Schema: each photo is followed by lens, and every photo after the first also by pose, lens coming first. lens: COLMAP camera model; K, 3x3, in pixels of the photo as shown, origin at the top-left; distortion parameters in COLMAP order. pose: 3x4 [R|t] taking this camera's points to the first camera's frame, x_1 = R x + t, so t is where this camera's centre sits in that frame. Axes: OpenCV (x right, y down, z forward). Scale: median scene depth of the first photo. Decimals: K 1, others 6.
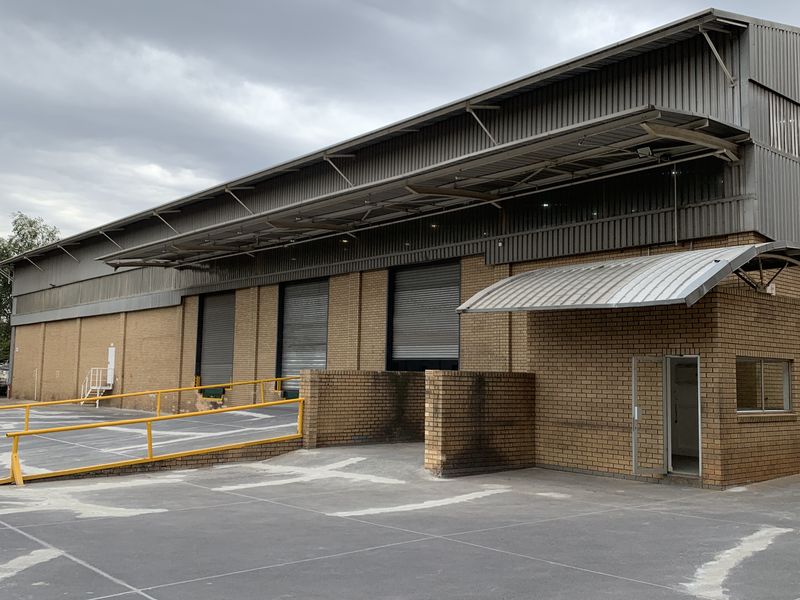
lens RADIAL K [[799.2, 0, 400.0], [0, 799.2, 300.0], [0, 0, 1]] dist [0.173433, -0.298577]
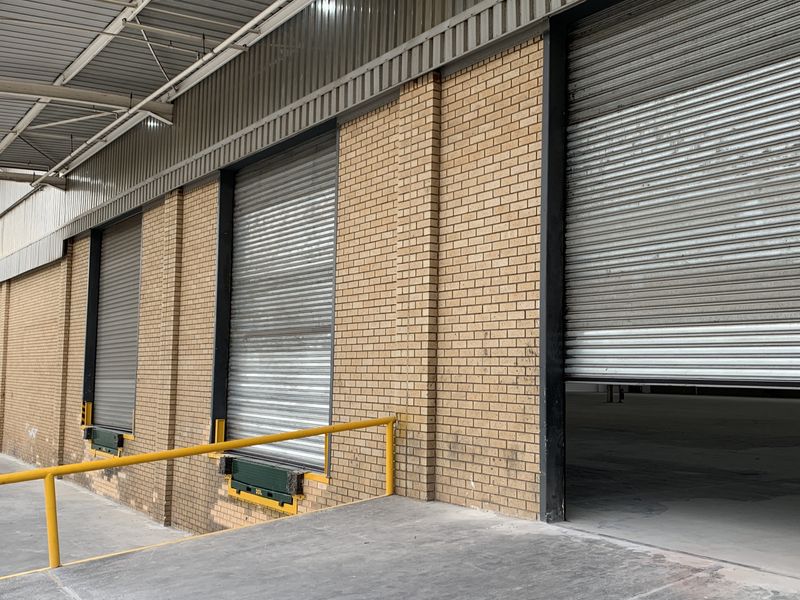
lens RADIAL K [[799.2, 0, 400.0], [0, 799.2, 300.0], [0, 0, 1]] dist [0.173433, -0.298577]
pose [[0.998258, -0.002328, -0.058952, -0.032744], [0.002272, 0.999997, -0.001019, 0.032891], [0.058954, 0.000884, 0.998260, 0.504332]]
